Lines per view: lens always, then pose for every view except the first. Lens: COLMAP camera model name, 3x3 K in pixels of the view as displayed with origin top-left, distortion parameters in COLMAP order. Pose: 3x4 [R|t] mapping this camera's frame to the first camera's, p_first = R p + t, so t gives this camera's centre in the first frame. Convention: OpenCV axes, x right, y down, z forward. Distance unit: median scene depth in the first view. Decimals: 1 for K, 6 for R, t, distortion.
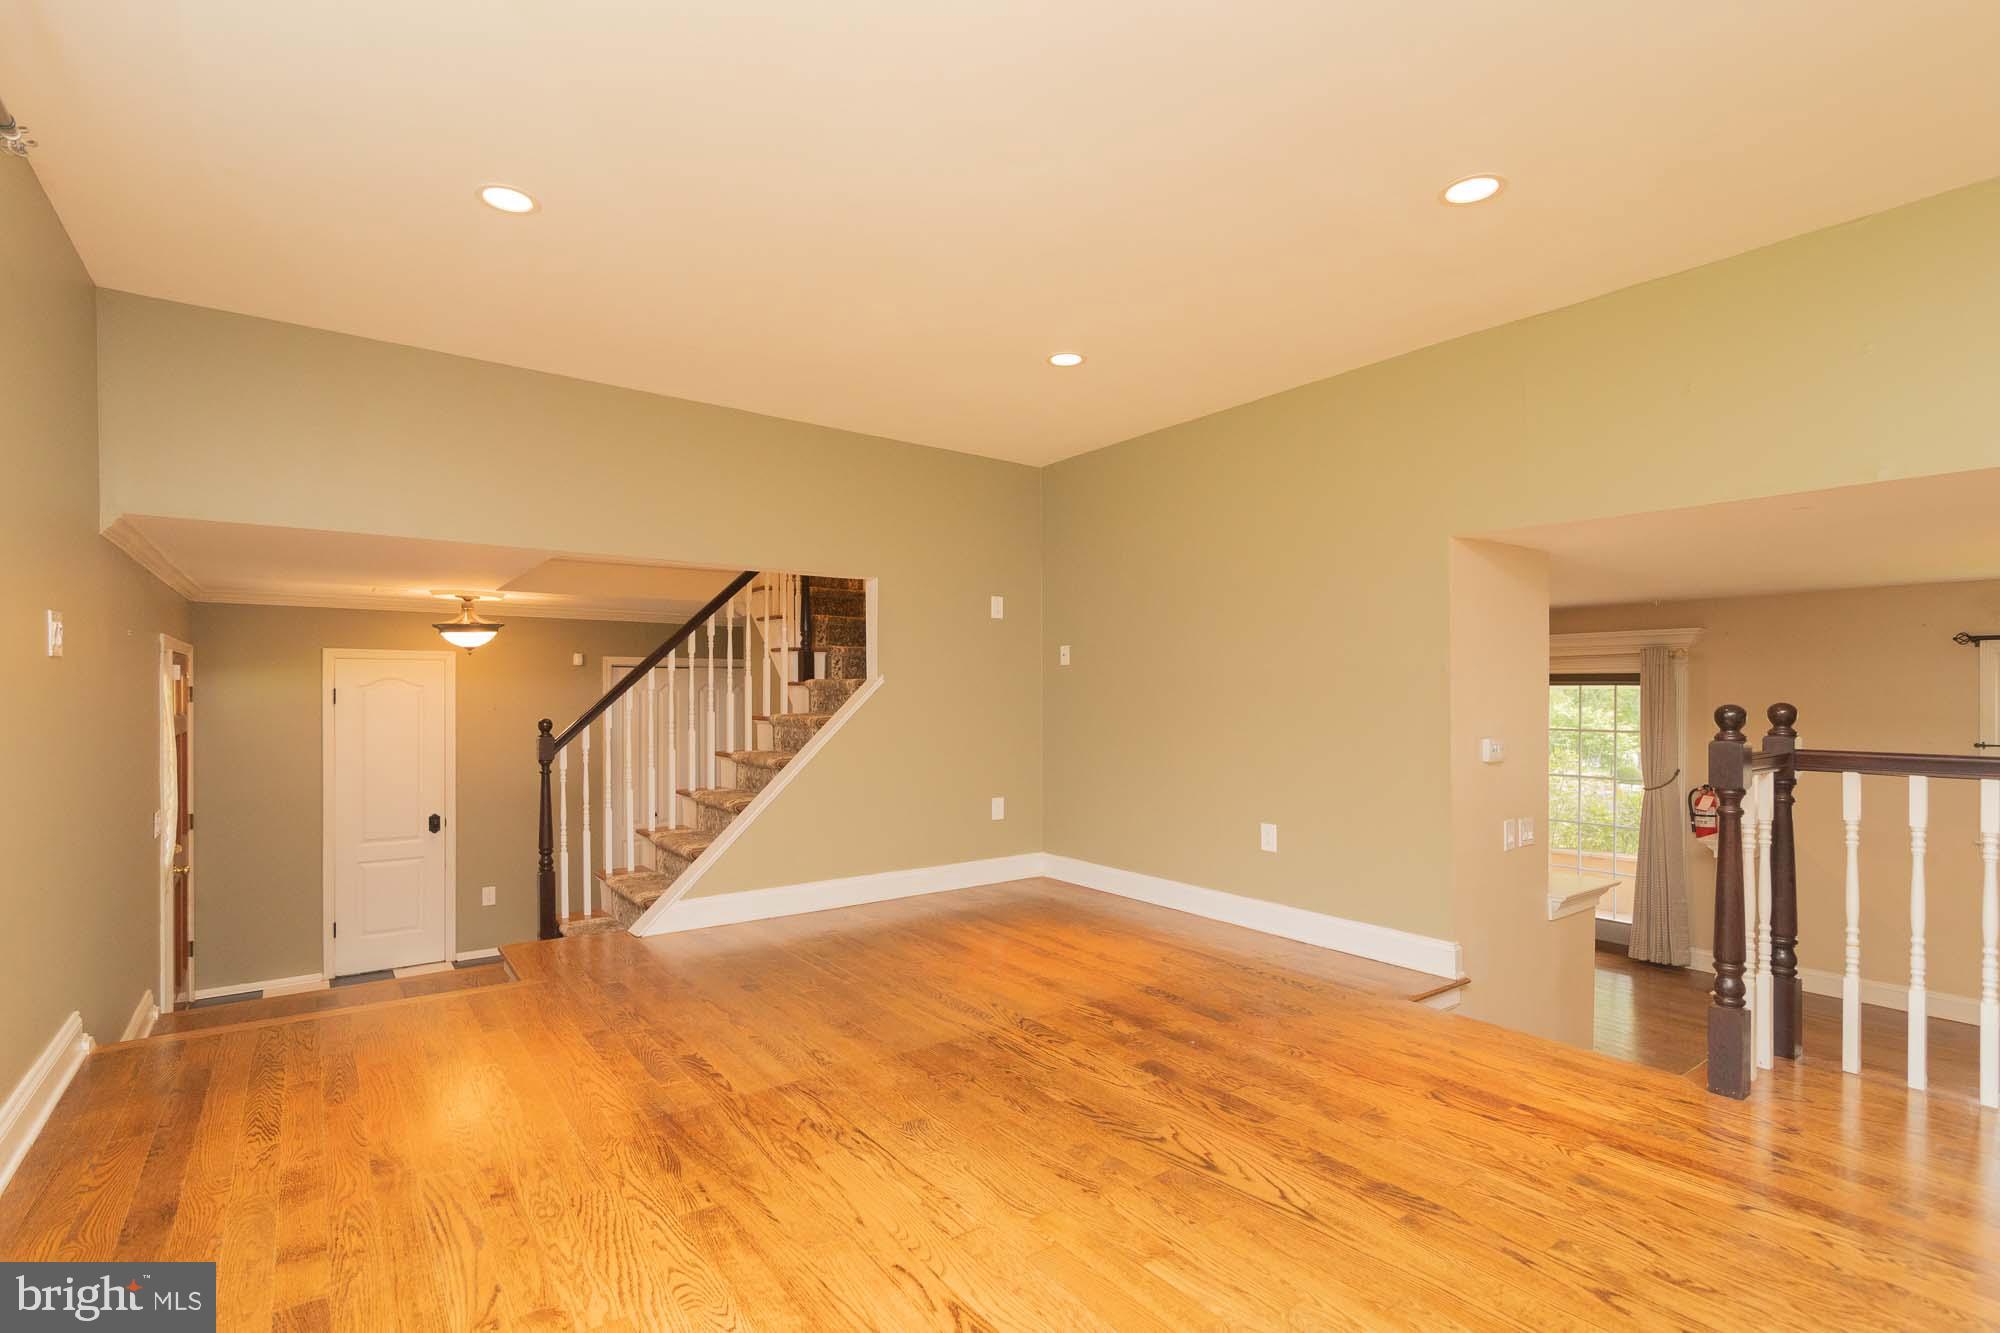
lens RADIAL K [[936.9, 0, 1005.8], [0, 936.9, 683.9], [0, 0, 1]] dist [0.008497, -0.000023]
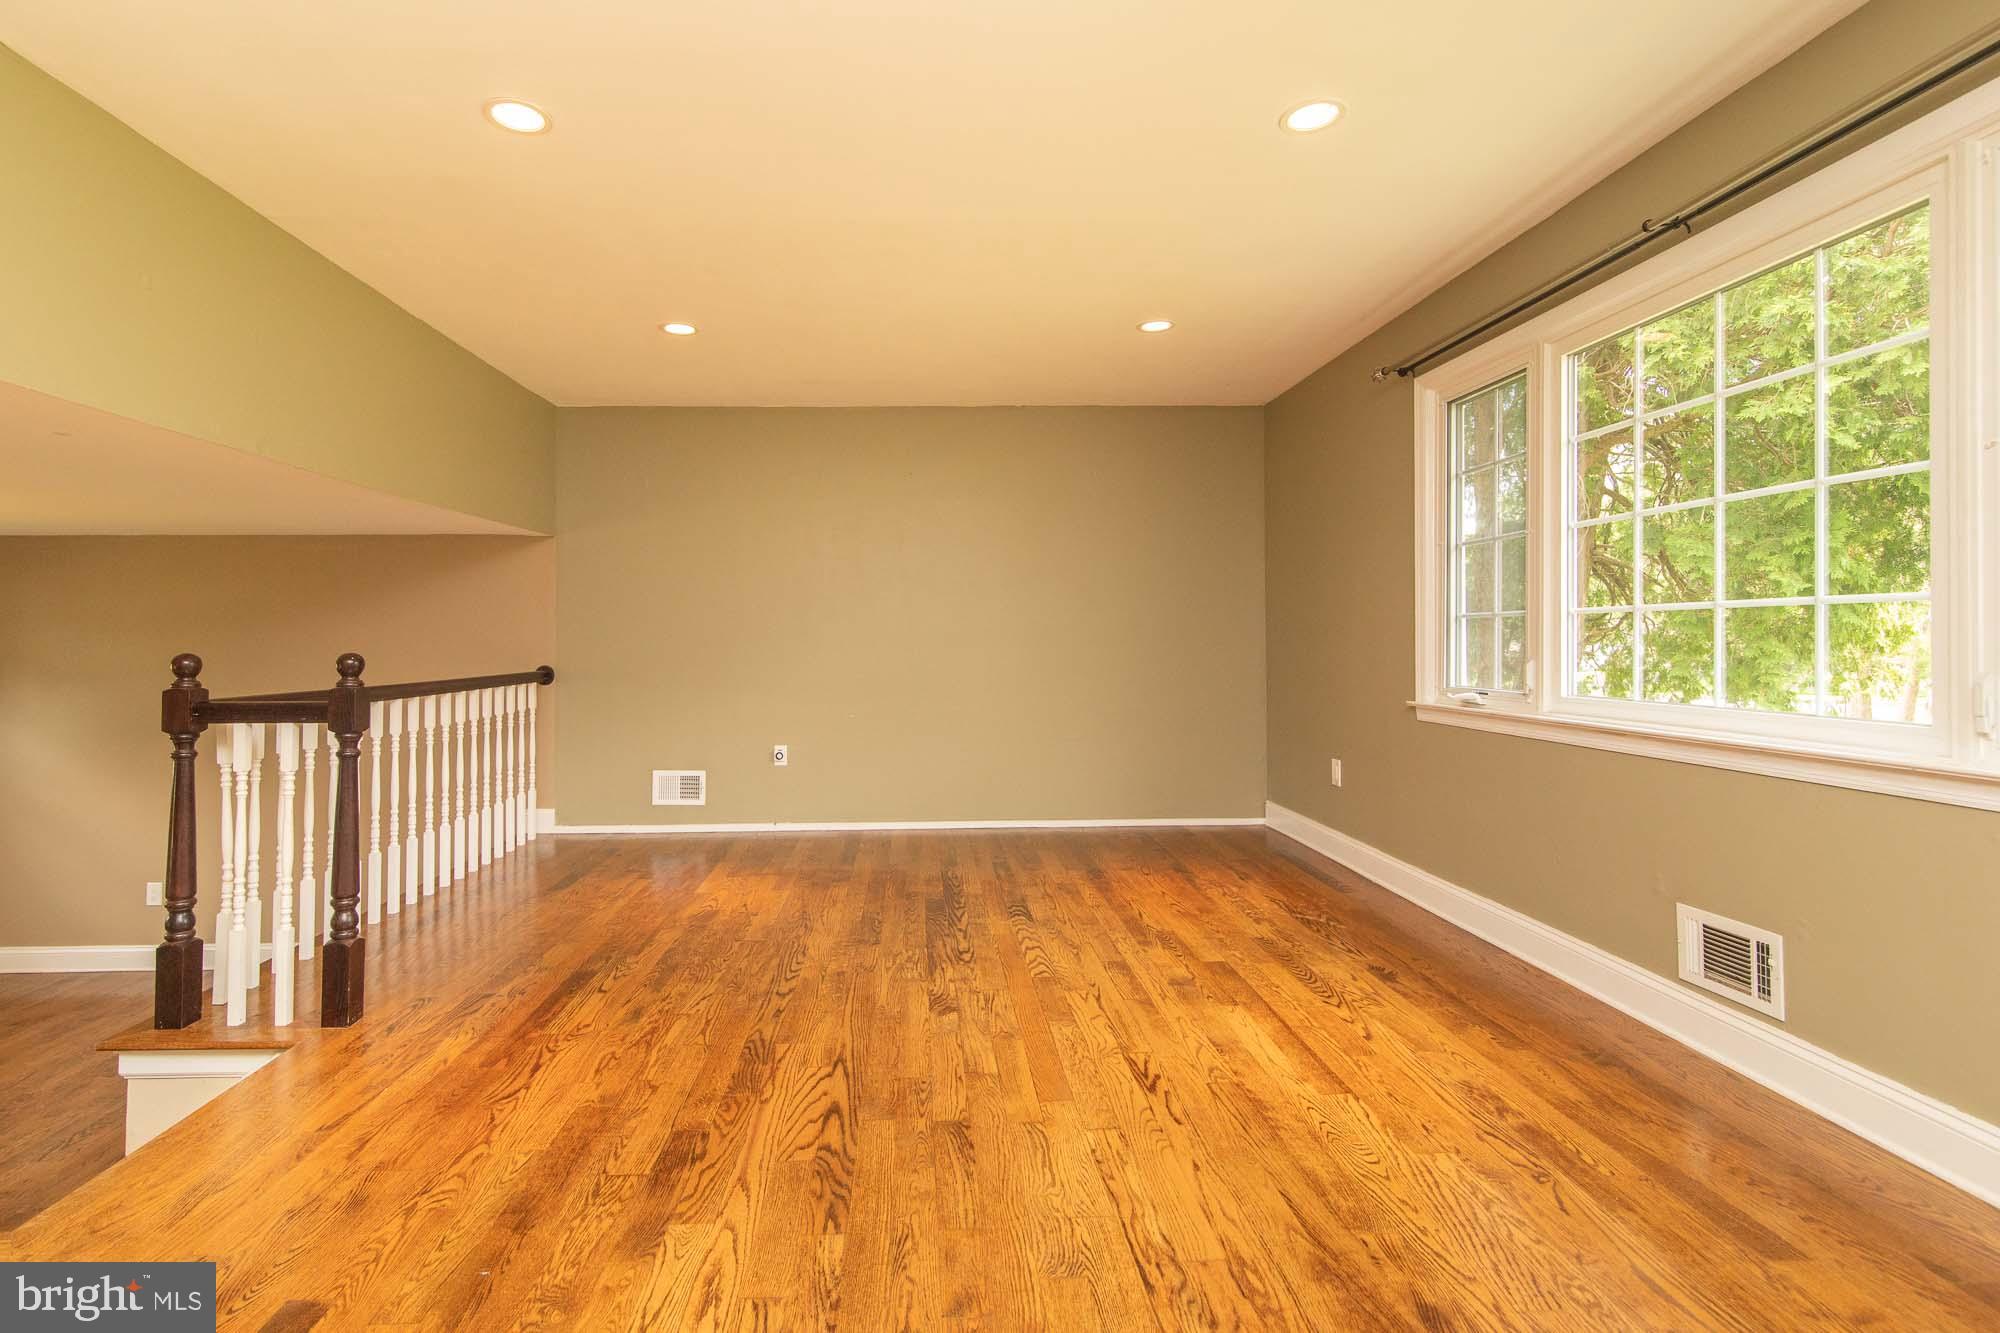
lens RADIAL K [[936.9, 0, 927.0], [0, 936.9, 635.0], [0, 0, 1]] dist [0.008497, -0.000023]
pose [[-0.804213, 0.008669, 0.594278, -0.465255], [0.000936, 0.999911, -0.013320, 0.018024], [-0.594341, -0.010156, -0.804149, 1.757236]]
